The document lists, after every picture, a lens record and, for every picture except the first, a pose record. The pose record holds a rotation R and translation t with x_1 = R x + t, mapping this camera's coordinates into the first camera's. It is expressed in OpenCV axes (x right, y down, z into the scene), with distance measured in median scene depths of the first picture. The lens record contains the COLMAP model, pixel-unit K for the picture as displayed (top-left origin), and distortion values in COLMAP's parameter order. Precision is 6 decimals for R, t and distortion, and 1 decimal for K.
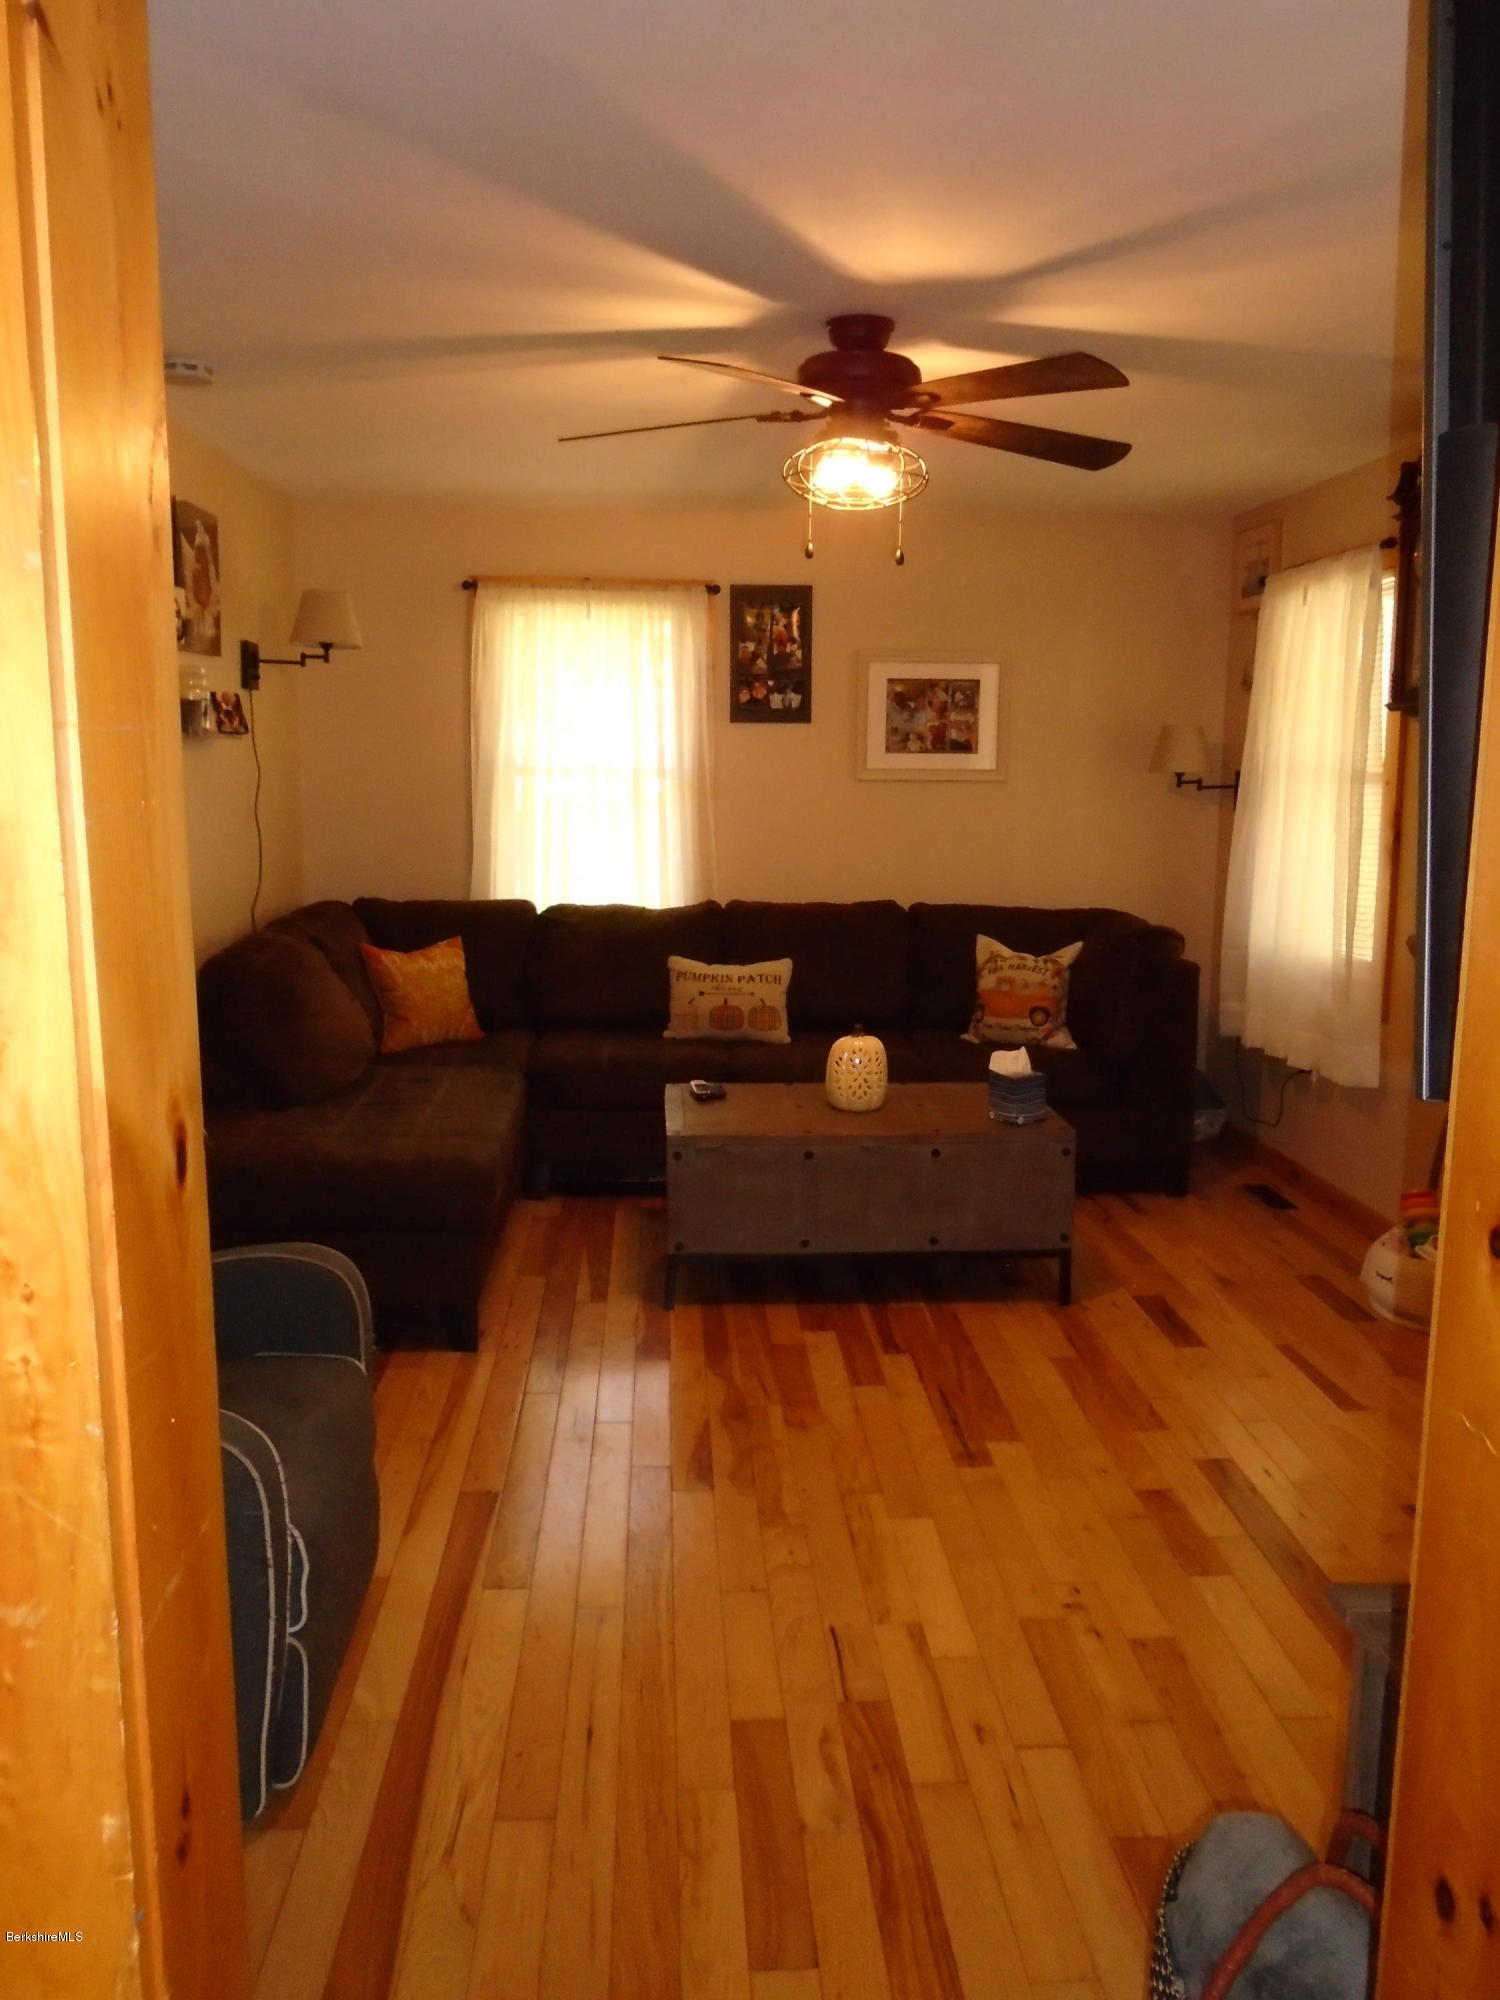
lens RADIAL K [[1551.8, 0, 751.5], [0, 1551.8, 985.6], [0, 0, 1]] dist [-0.003454, 0.000843]
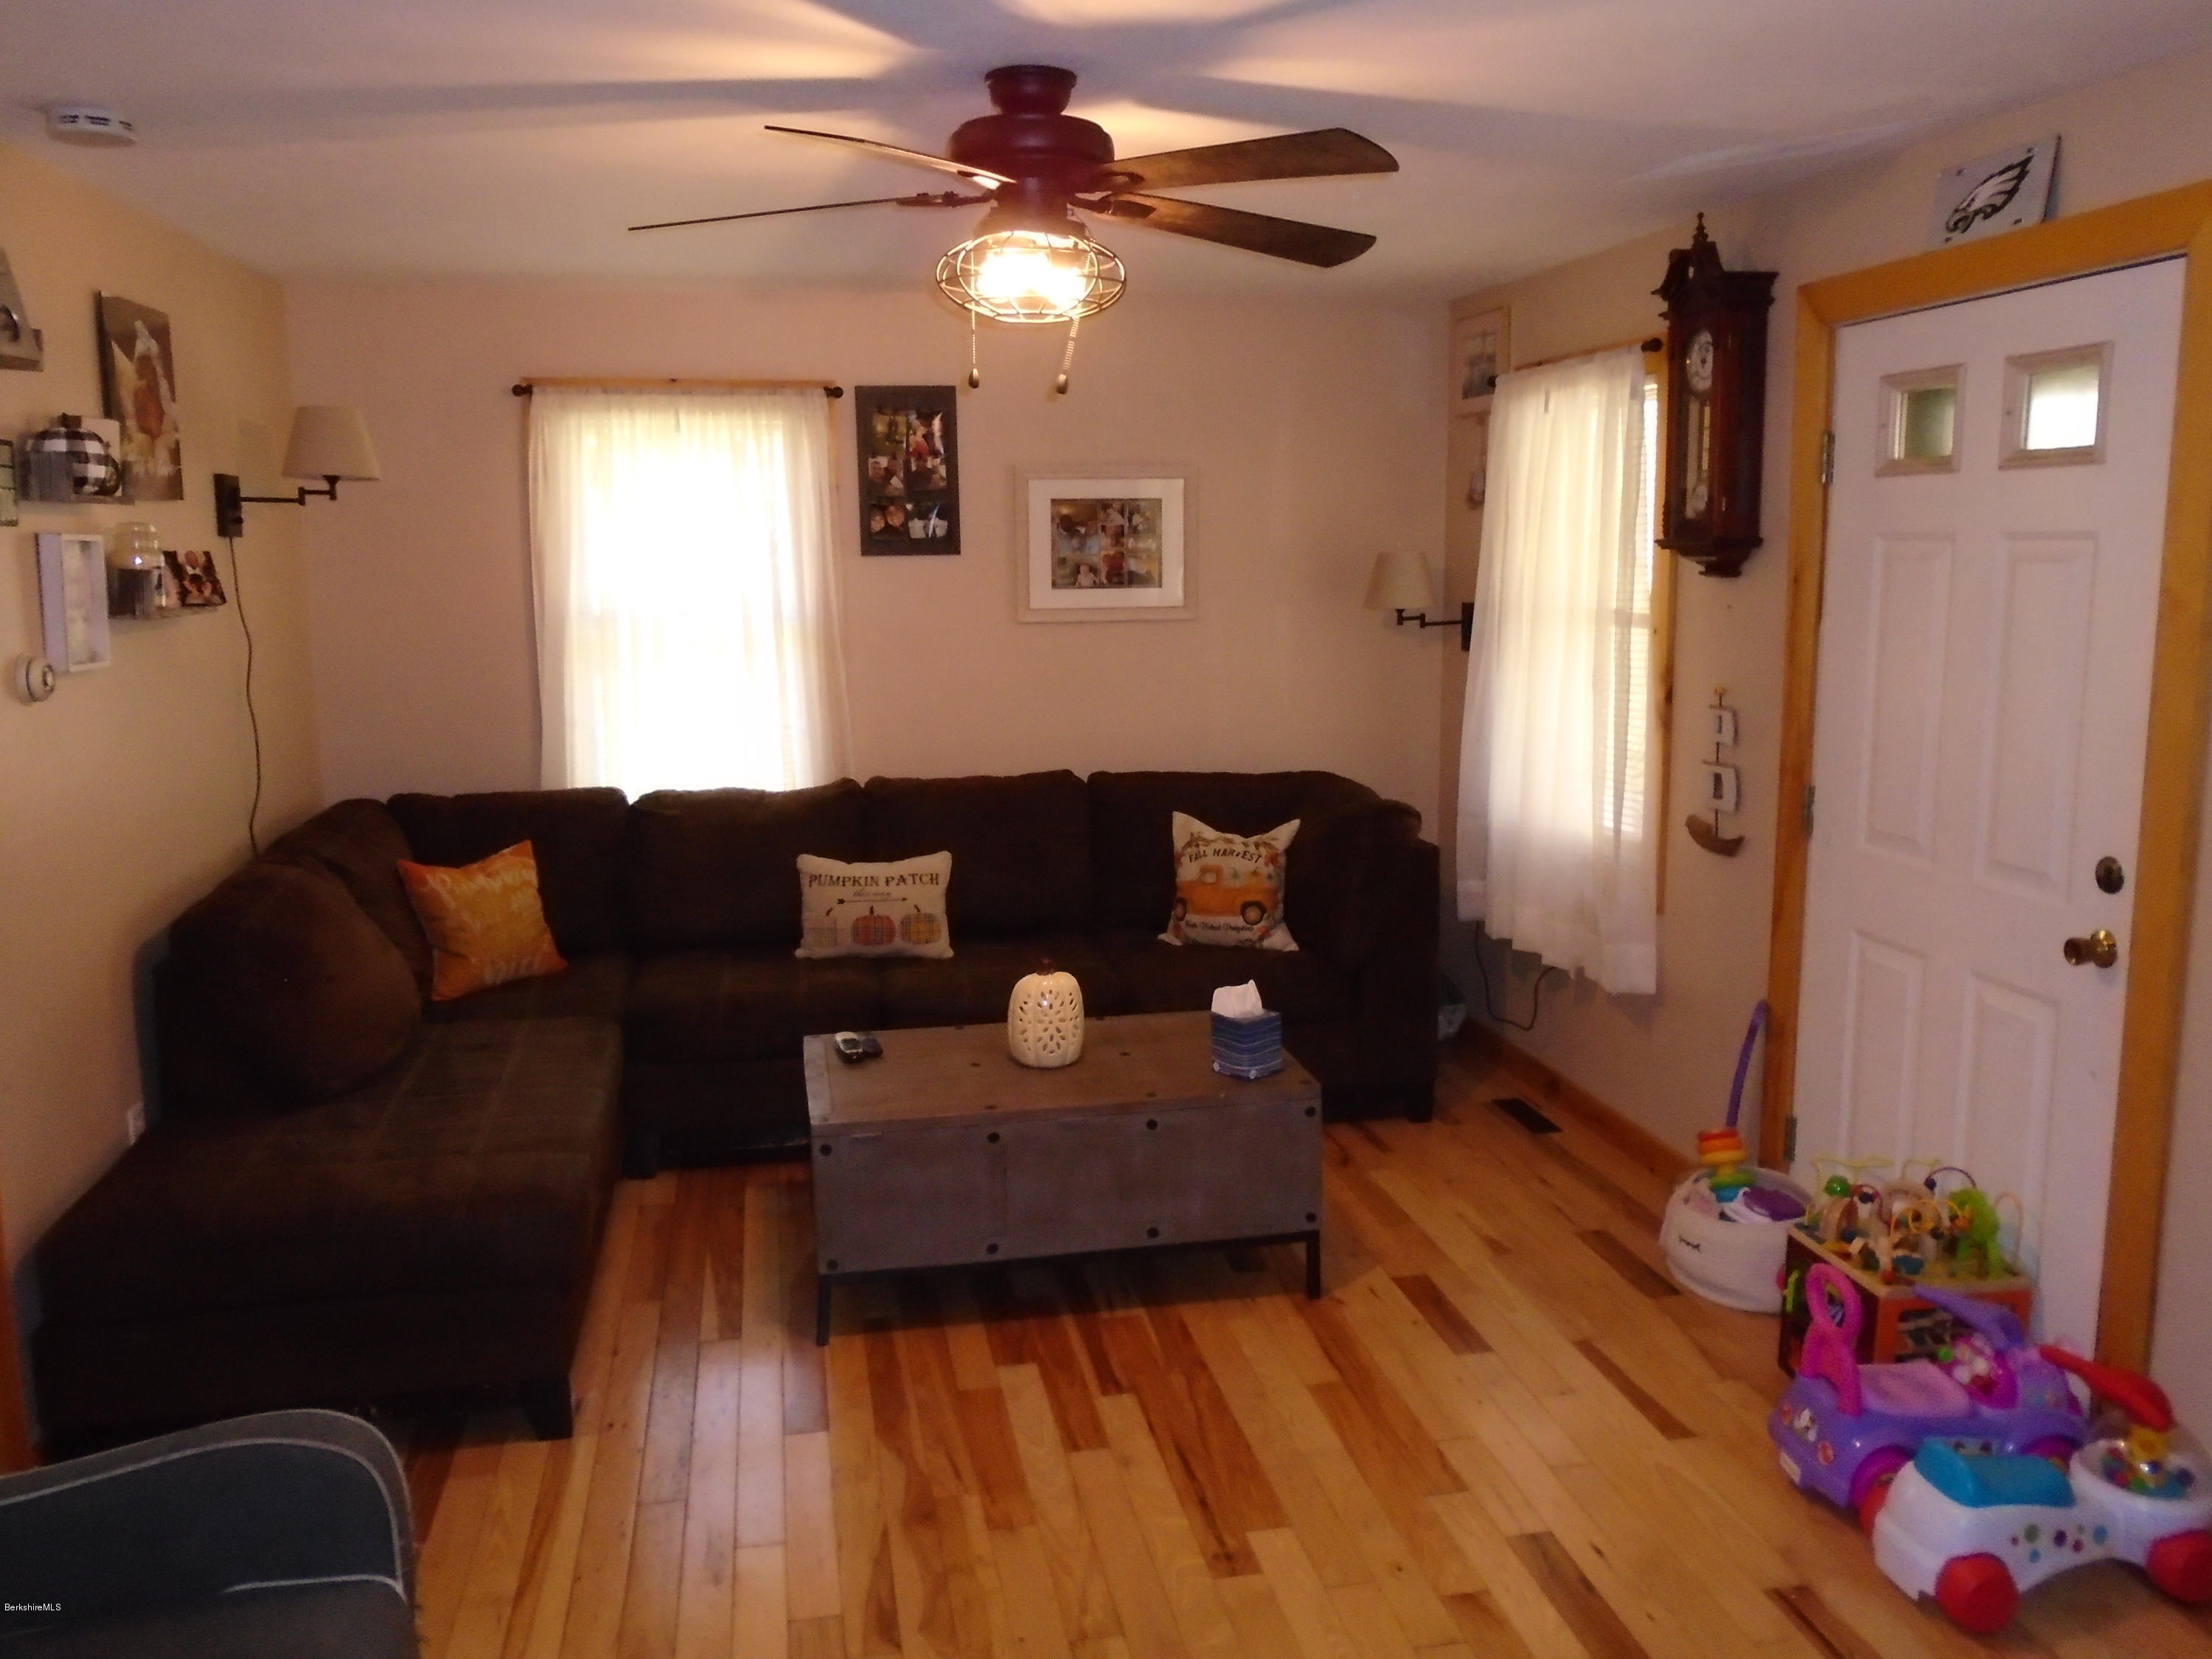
lens RADIAL K [[1716.3, 0, 1096.4], [0, 1716.3, 842.2], [0, 0, 1]] dist [-0.003454, 0.000843]
pose [[0.991439, -0.039055, 0.124593, -0.012191], [0.035264, 0.998850, 0.032489, -0.058025], [-0.125718, -0.027818, 0.991676, 0.113177]]
